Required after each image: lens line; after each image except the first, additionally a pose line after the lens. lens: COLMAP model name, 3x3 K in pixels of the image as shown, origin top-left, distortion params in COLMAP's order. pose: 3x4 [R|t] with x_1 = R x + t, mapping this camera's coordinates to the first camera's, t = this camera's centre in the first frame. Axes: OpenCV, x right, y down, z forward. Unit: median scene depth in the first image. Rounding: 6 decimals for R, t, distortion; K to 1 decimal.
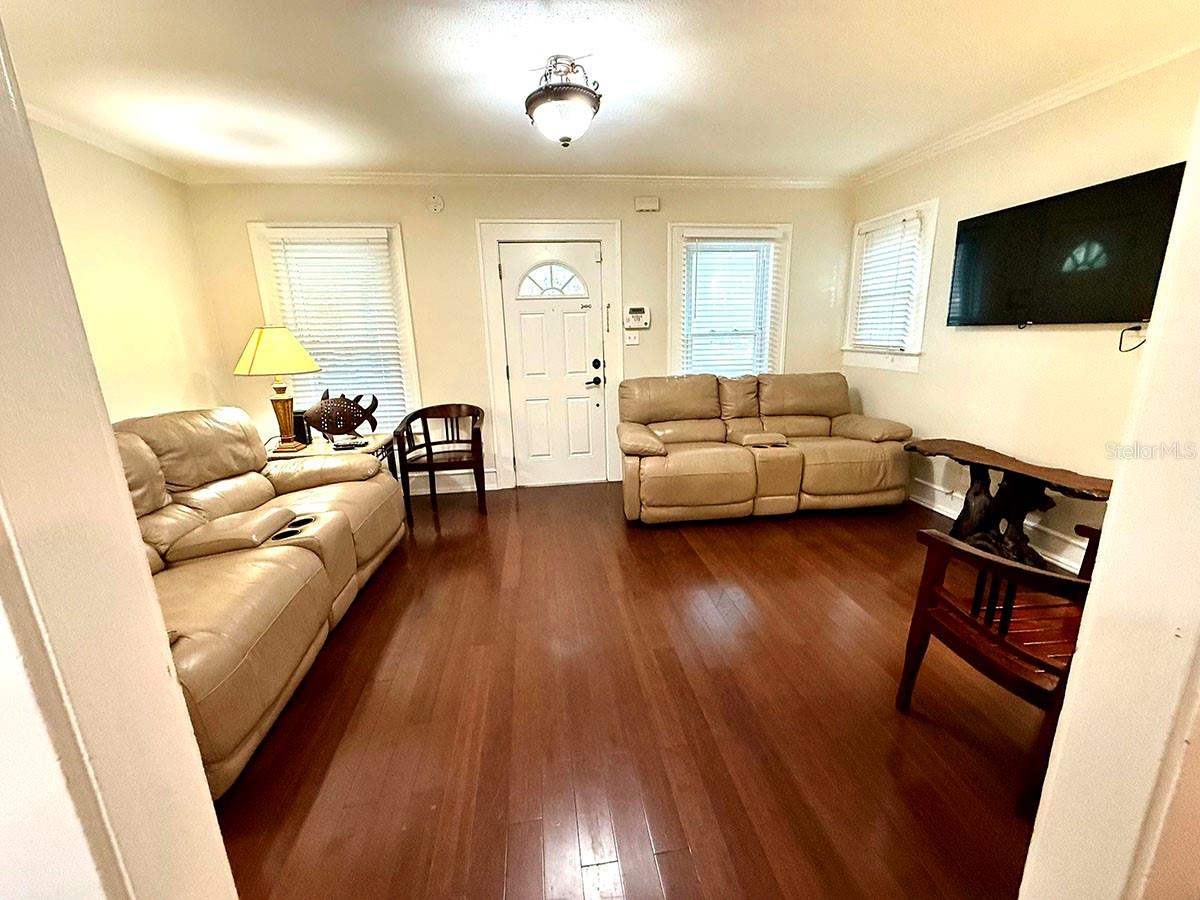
lens RADIAL K [[483.7, 0, 598.7], [0, 483.7, 450.2], [0, 0, 1]] dist [-0.001154, 0.000191]
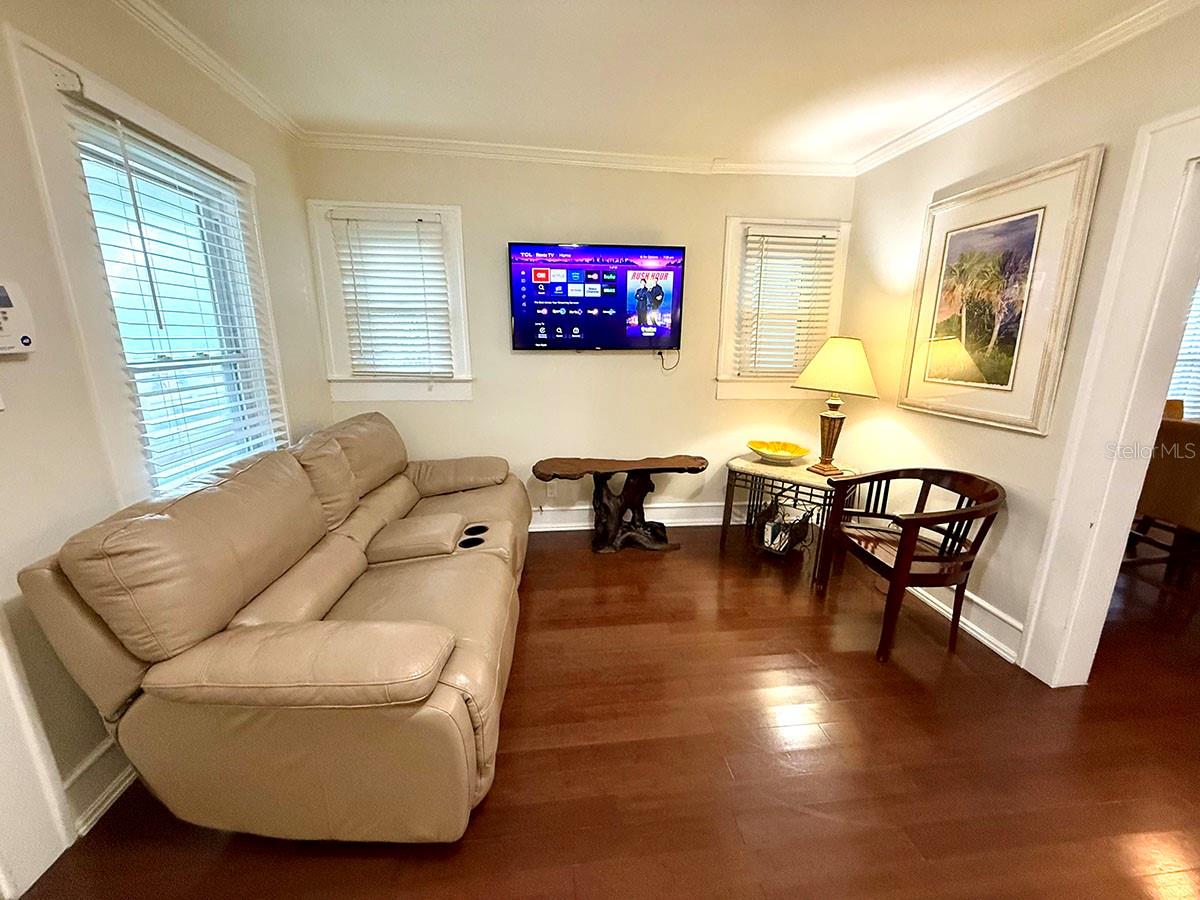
lens RADIAL K [[483.7, 0, 596.5], [0, 483.7, 448.1], [0, 0, 1]] dist [-0.001154, 0.000191]
pose [[0.032641, -0.207802, 0.977626, -0.218574], [0.231565, 0.953104, 0.194859, -0.184320], [-0.972272, 0.220024, 0.079230, 0.675647]]
